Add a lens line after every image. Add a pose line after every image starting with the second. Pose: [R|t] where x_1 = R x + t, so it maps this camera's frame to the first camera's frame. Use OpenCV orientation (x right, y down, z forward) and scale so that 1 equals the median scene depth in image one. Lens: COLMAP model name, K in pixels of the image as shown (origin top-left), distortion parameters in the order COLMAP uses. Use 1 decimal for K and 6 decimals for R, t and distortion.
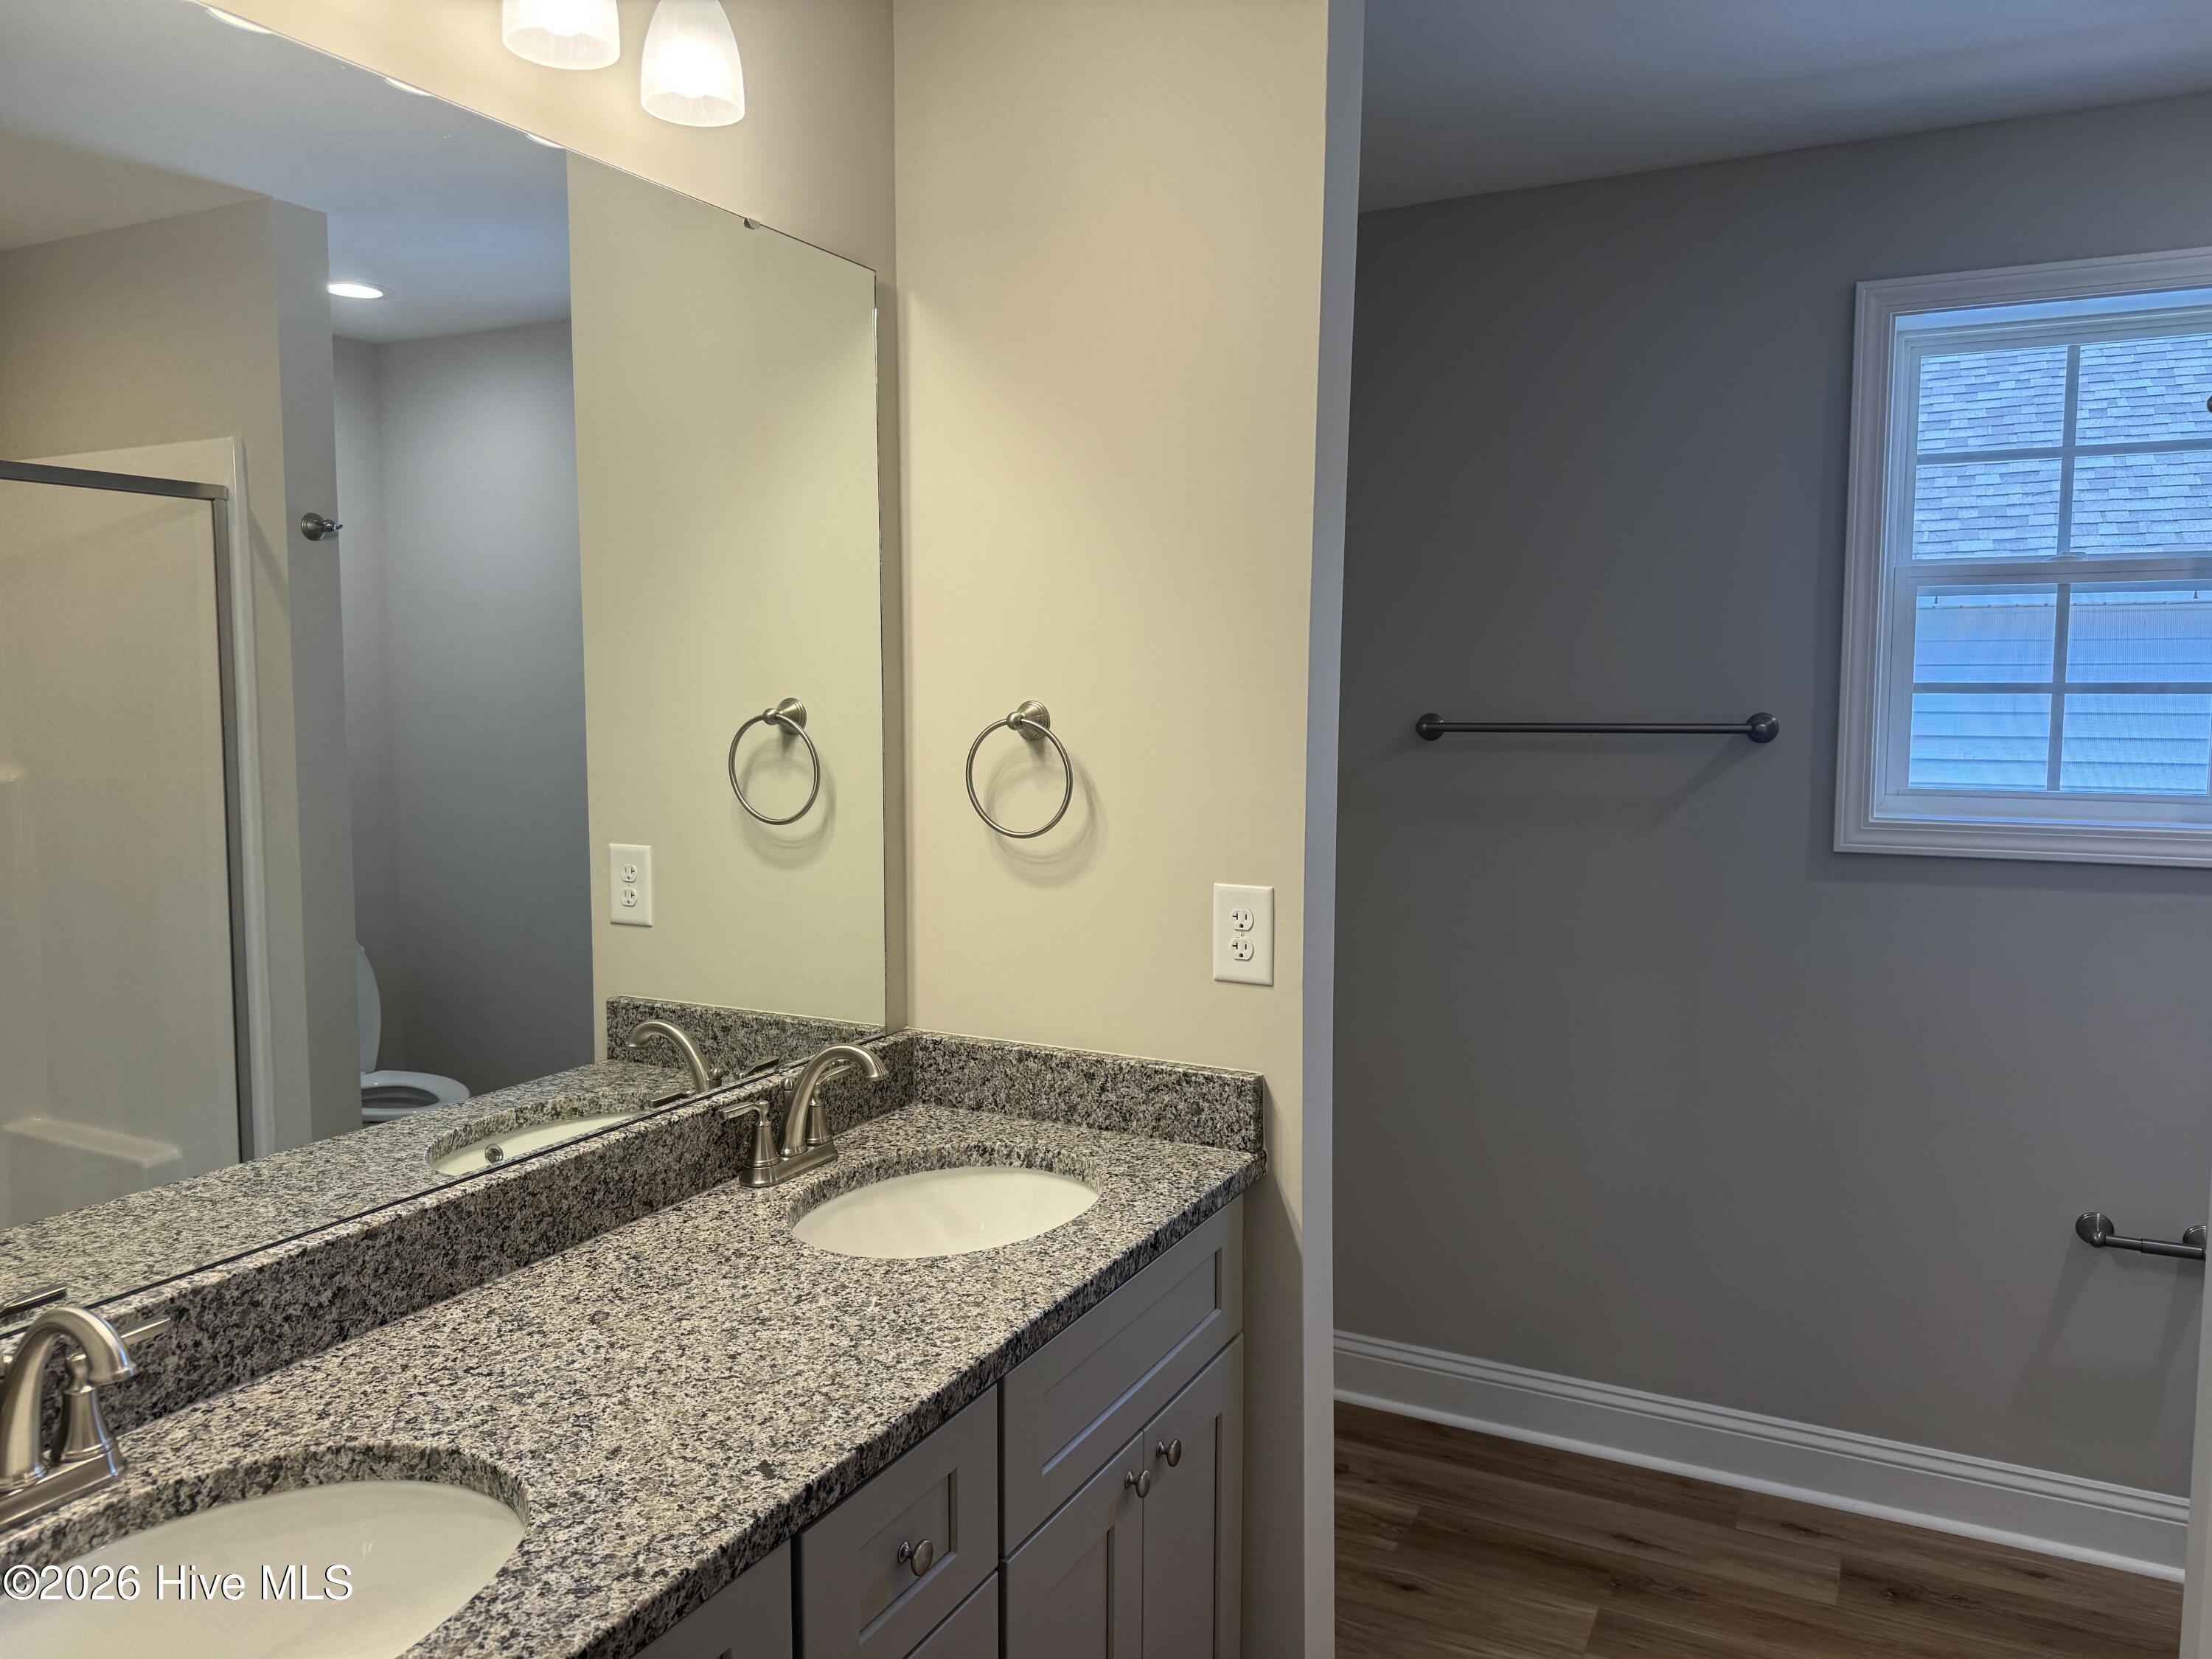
lens RADIAL K [[1581.1, 0, 1095.5], [0, 1581.1, 839.7], [0, 0, 1]] dist [0.017878, -0.017633]
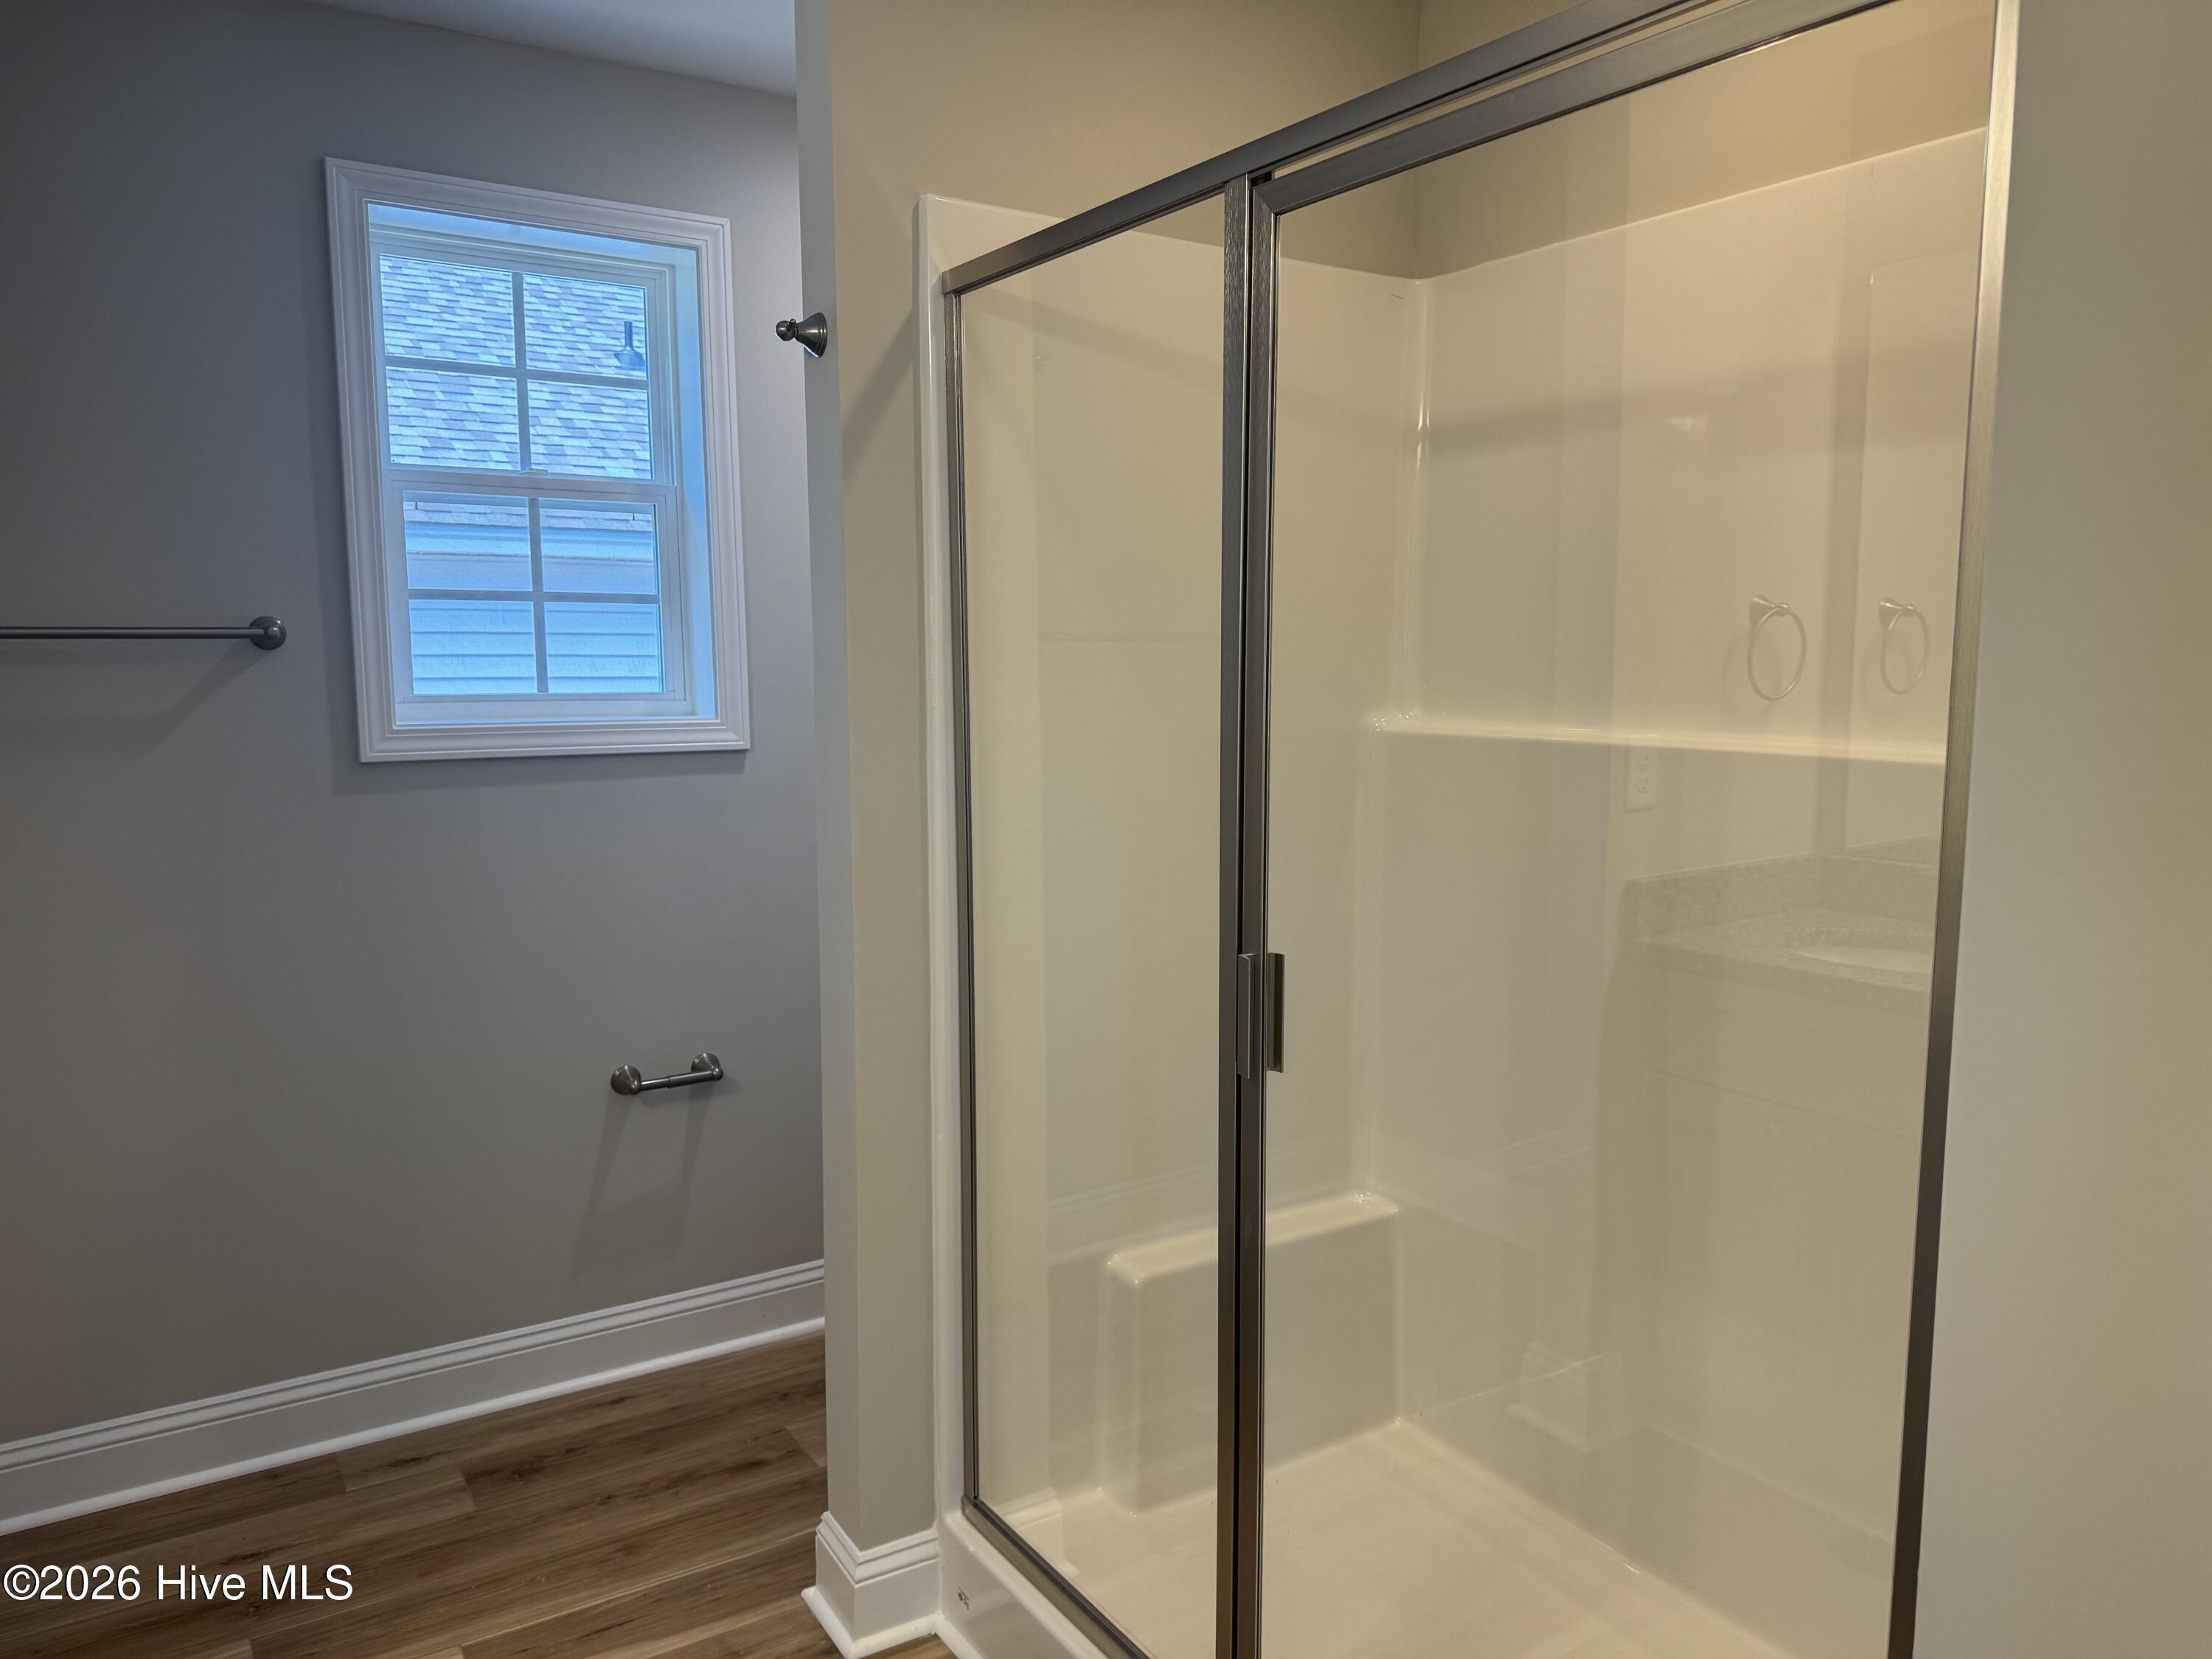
lens RADIAL K [[1581.1, 0, 1096.6], [0, 1581.1, 837.9], [0, 0, 1]] dist [0.017878, -0.017633]
pose [[0.498567, -0.104618, 0.860515, -0.144033], [0.077847, 0.994083, 0.075754, 0.015049], [-0.863348, 0.029220, 0.503762, 0.138824]]
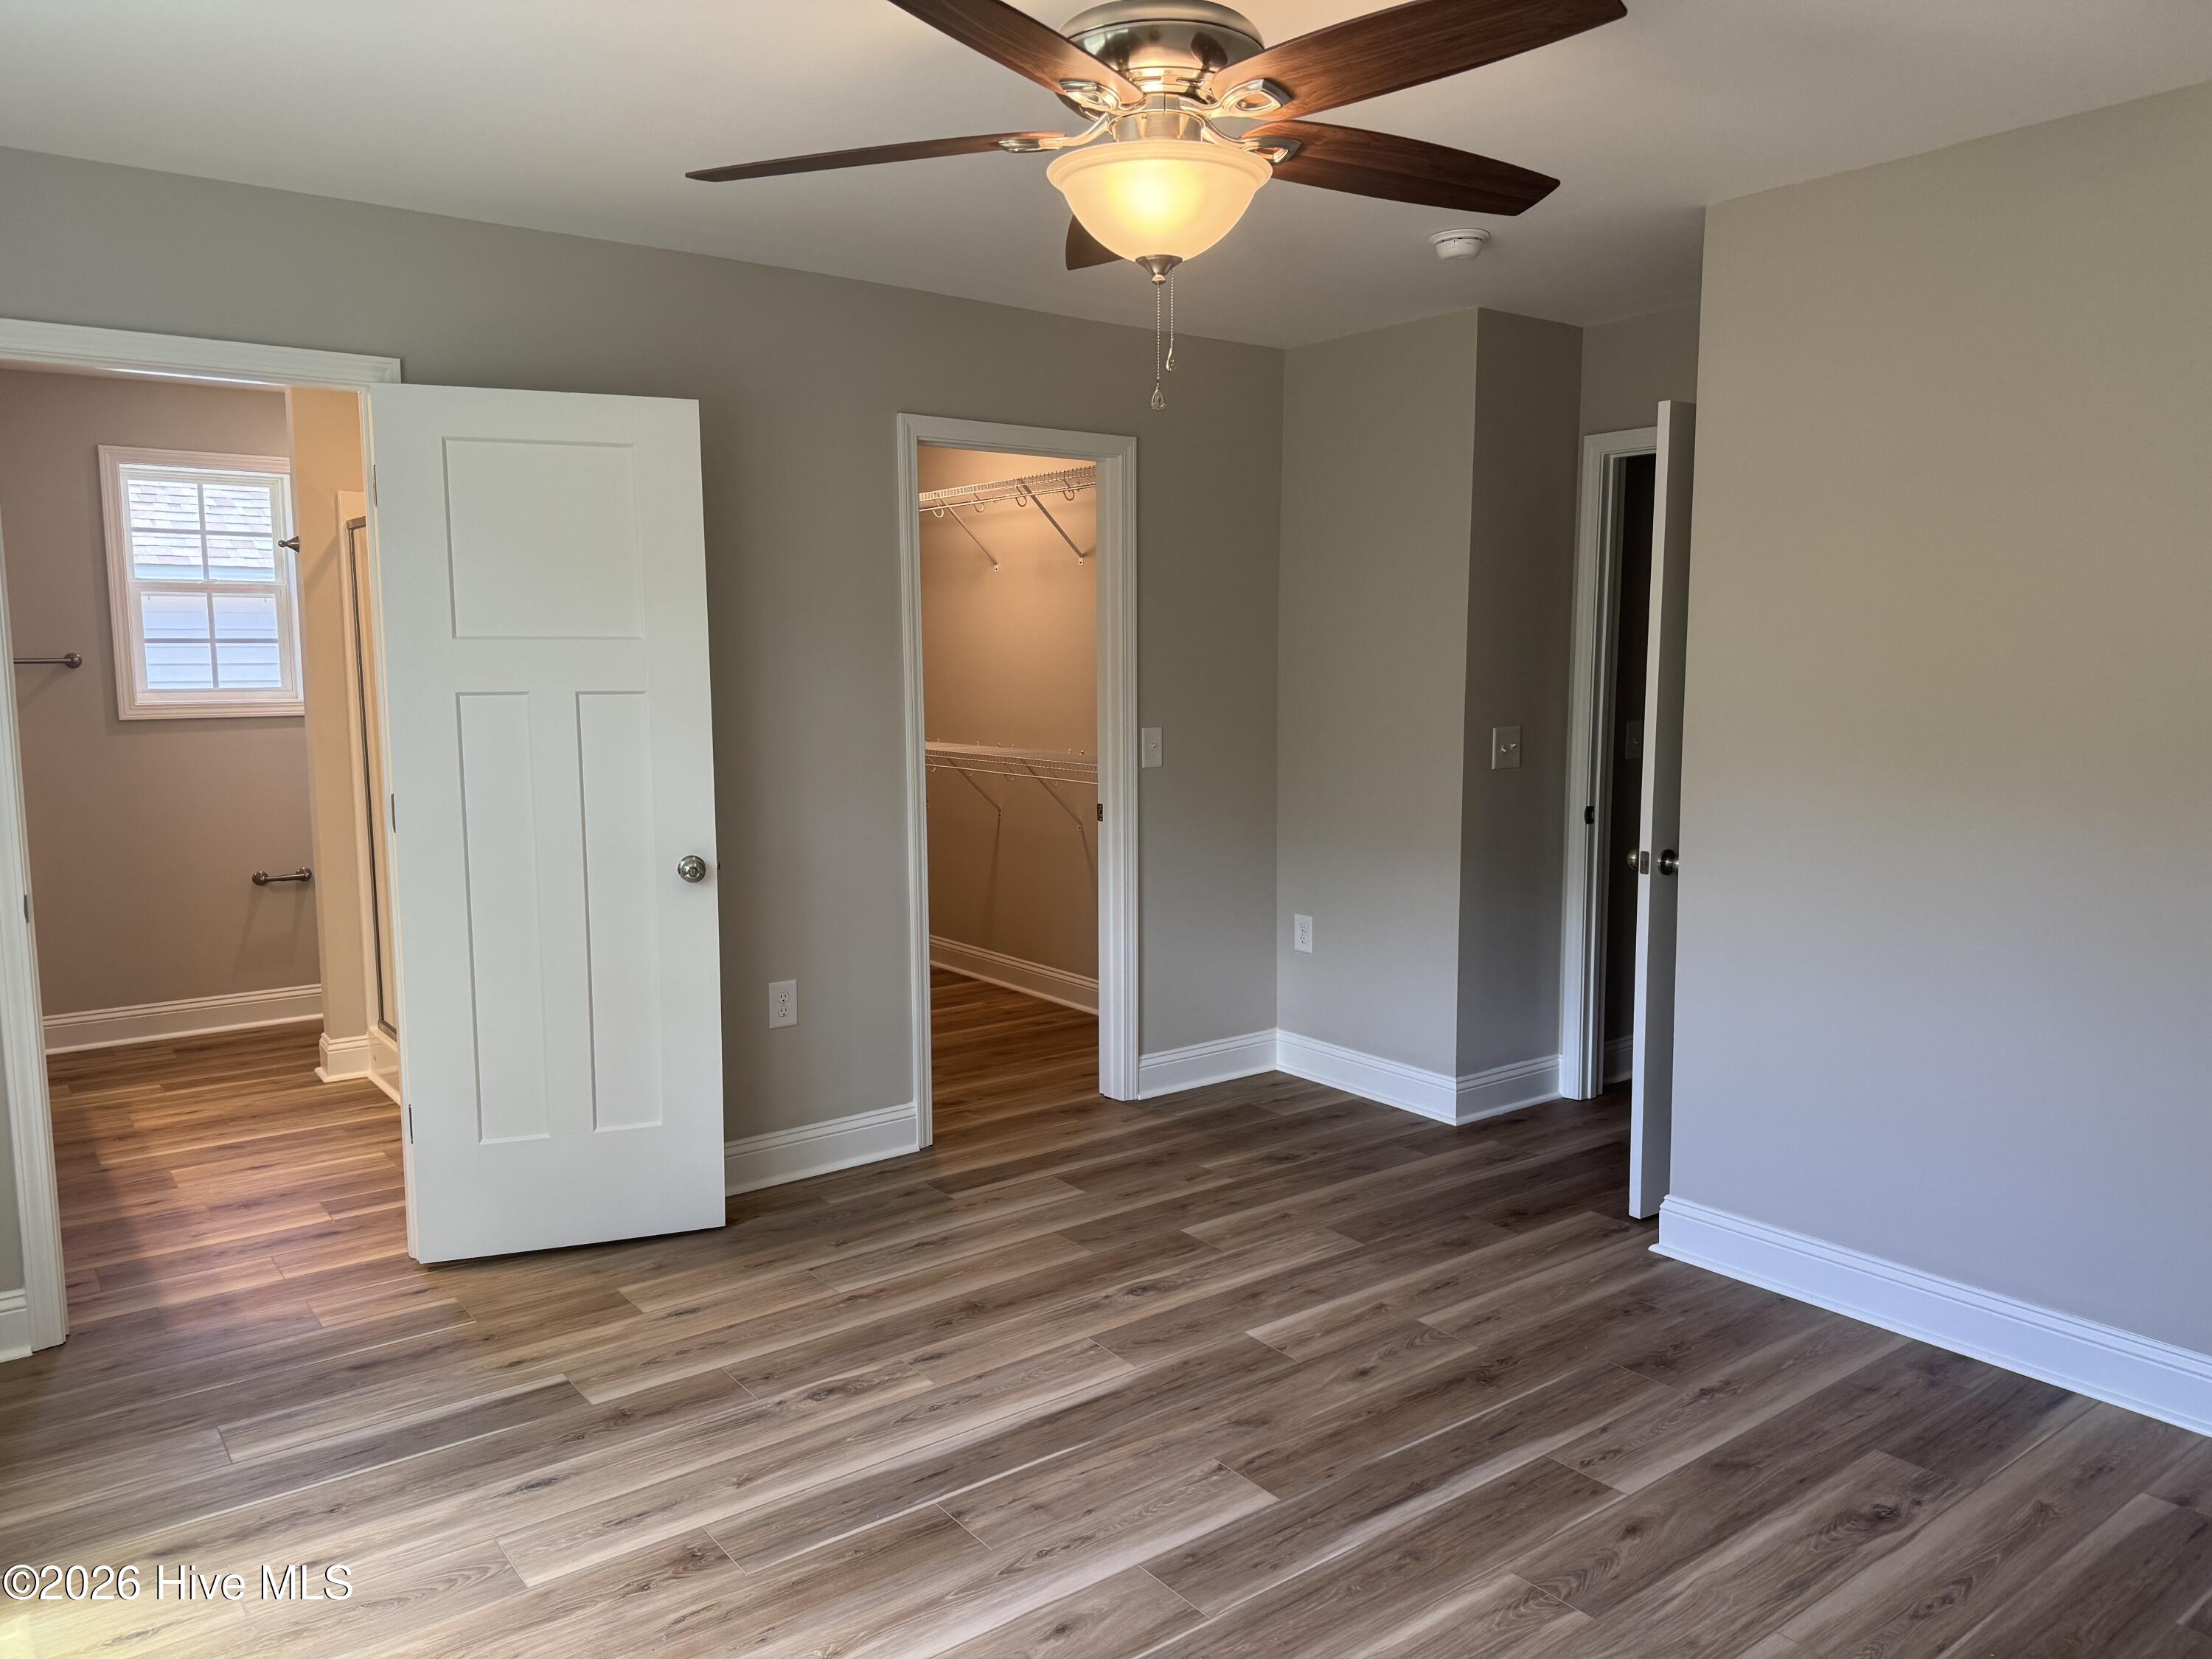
lens RADIAL K [[1581.1, 0, 1105.1], [0, 1581.1, 832.9], [0, 0, 1]] dist [0.017878, -0.017633]
pose [[0.424656, -0.106080, 0.899118, -0.870061], [0.083014, 0.993491, 0.078007, 0.099600], [-0.901541, 0.041514, 0.430698, -1.045685]]
